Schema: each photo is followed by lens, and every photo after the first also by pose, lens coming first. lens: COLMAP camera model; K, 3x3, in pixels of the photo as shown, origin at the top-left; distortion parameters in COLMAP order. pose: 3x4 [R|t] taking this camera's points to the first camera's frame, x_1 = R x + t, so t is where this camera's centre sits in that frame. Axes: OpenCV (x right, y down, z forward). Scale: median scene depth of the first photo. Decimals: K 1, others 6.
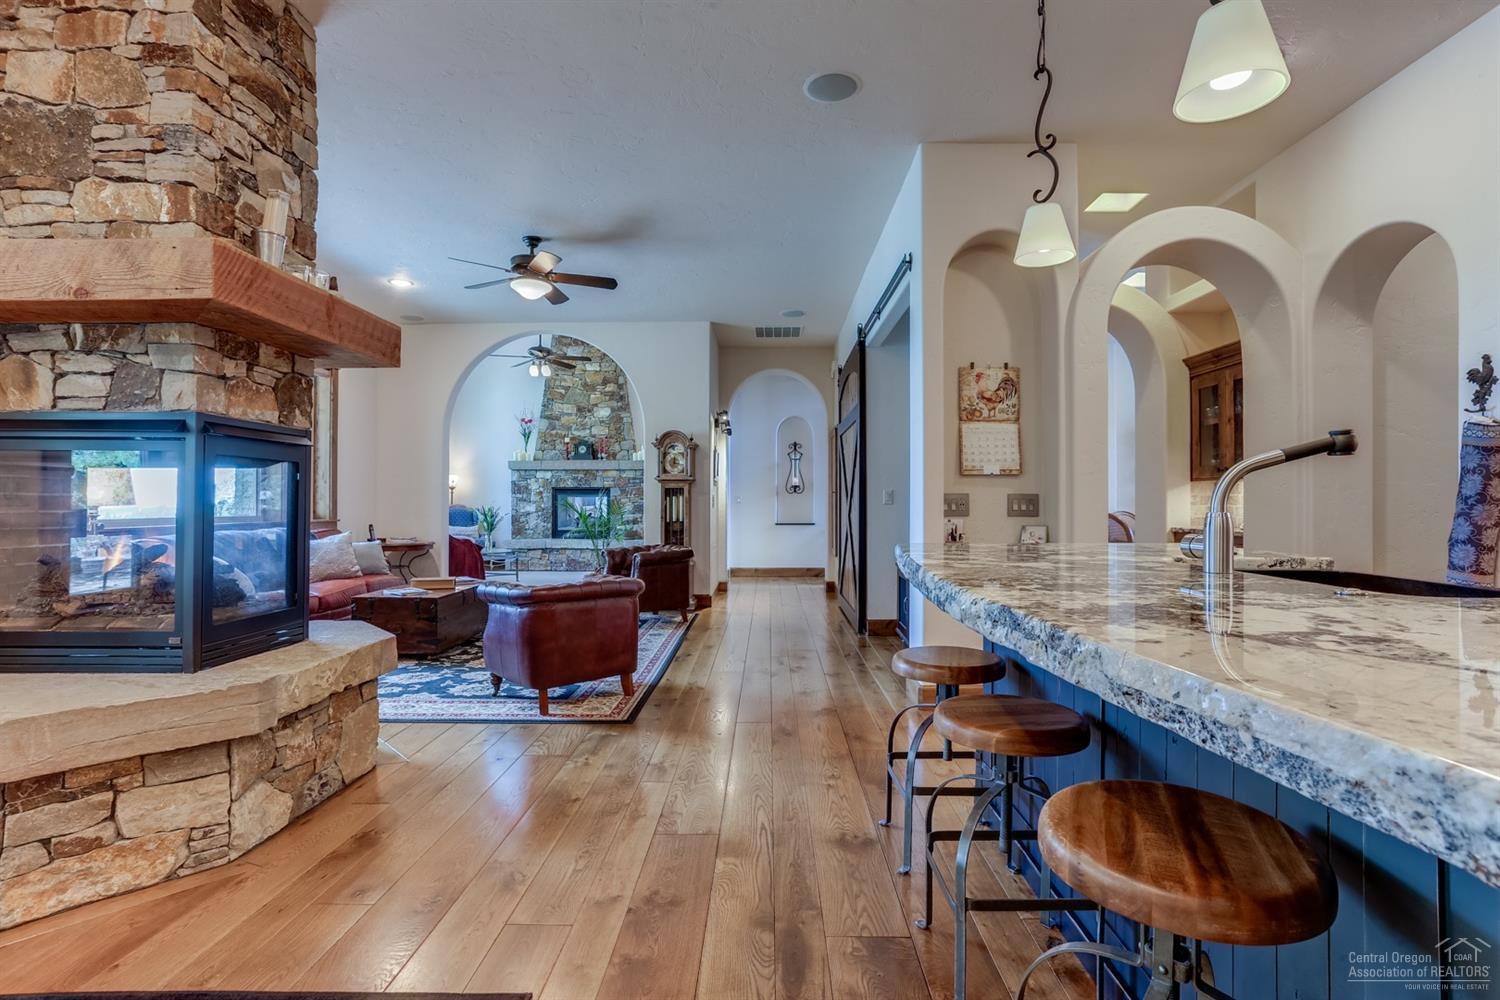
lens RADIAL K [[737.1, 0, 749.1], [0, 737.1, 495.1], [0, 0, 1]] dist [-0.055272, 0.033869]
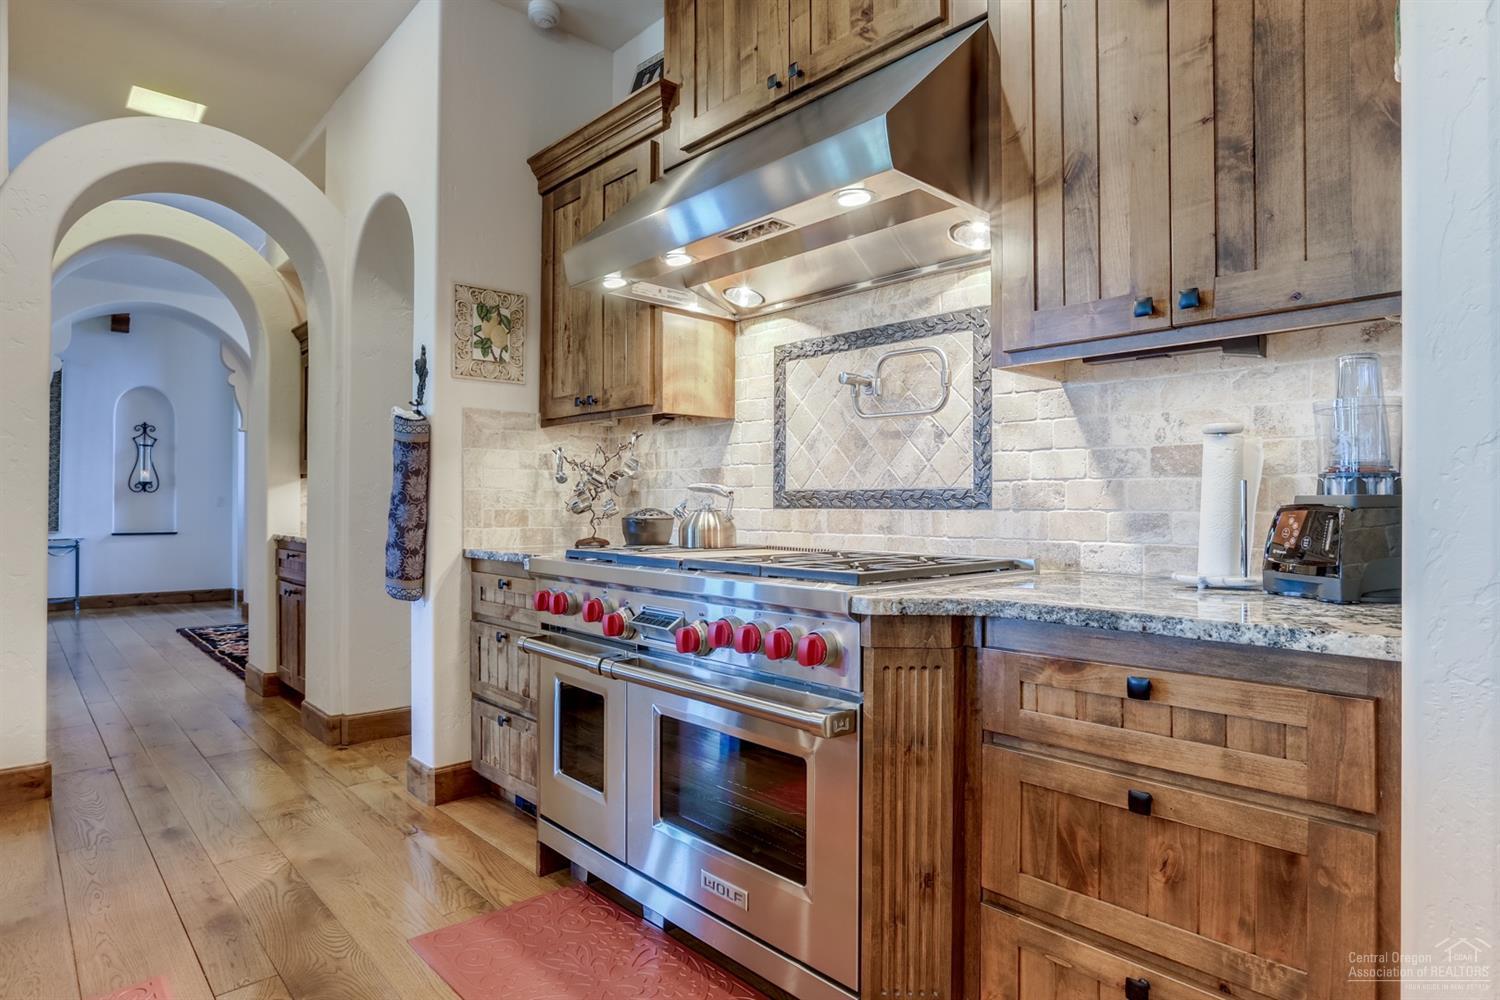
lens RADIAL K [[828.8, 0, 750.0], [0, 828.8, 500.0], [0, 0, 1]] dist [-0.012945, 0.001373]
pose [[0.719518, 0.002170, 0.694470, 0.437589], [-0.005750, 0.999979, 0.002833, 0.000981], [-0.694450, -0.006031, 0.719516, -0.054327]]
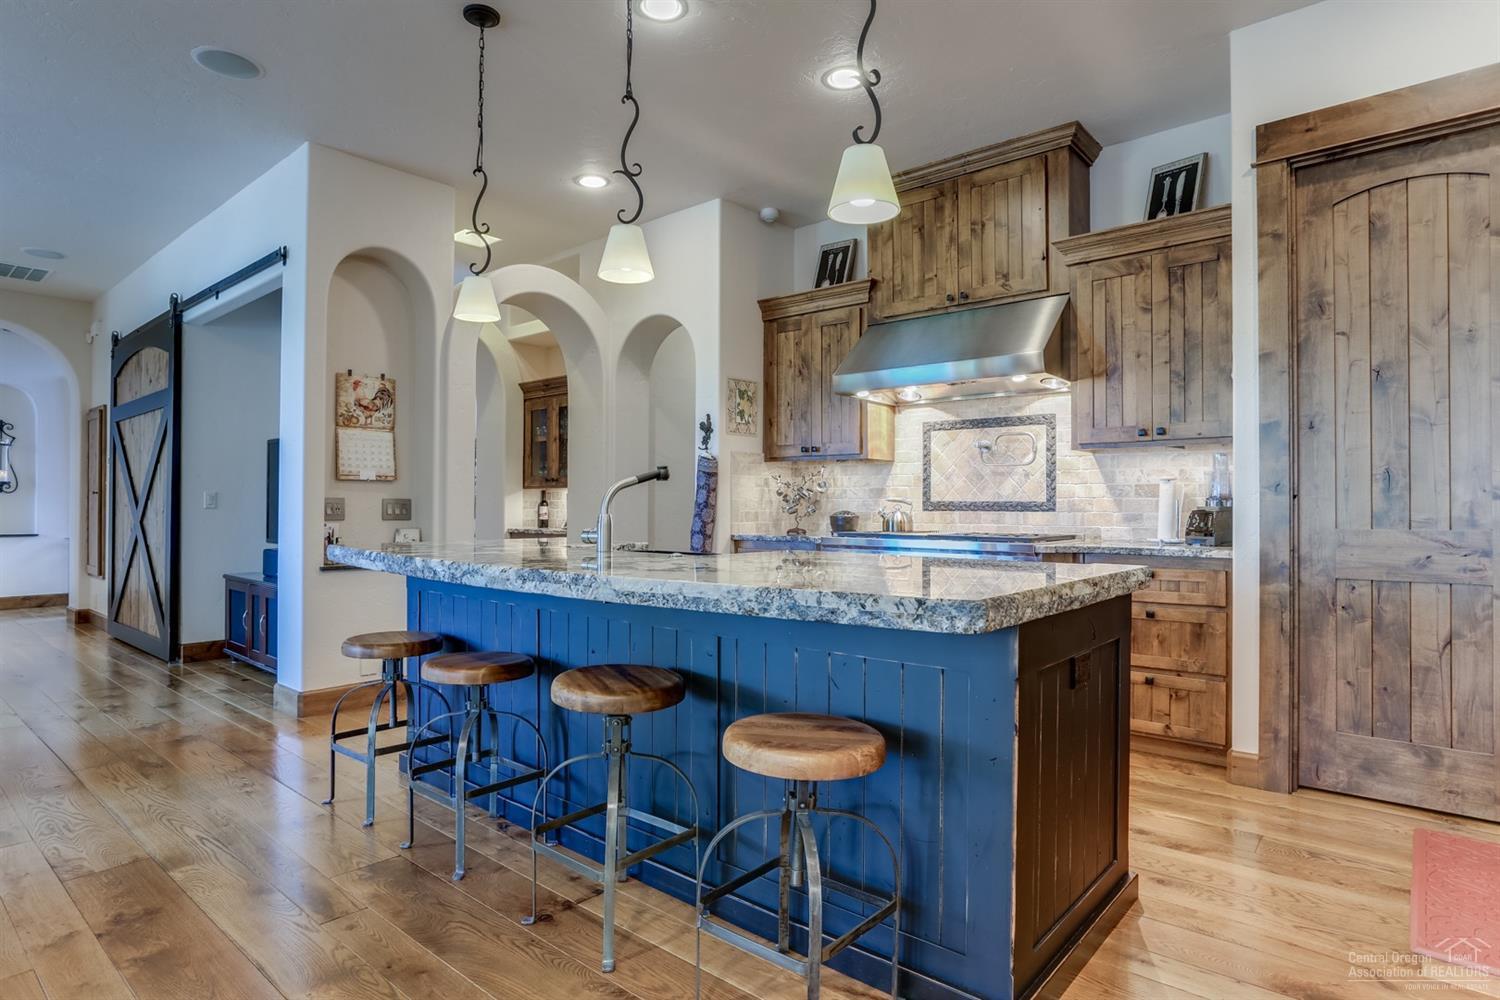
lens RADIAL K [[796.7, 0, 777.8], [0, 796.7, 500.1], [0, 0, 1]] dist [-0.000411, -0.000210]
pose [[0.617901, 0.007060, 0.786224, -0.195572], [-0.009142, 0.999957, -0.001794, -0.002844], [-0.786203, -0.006079, 0.617938, -0.152633]]
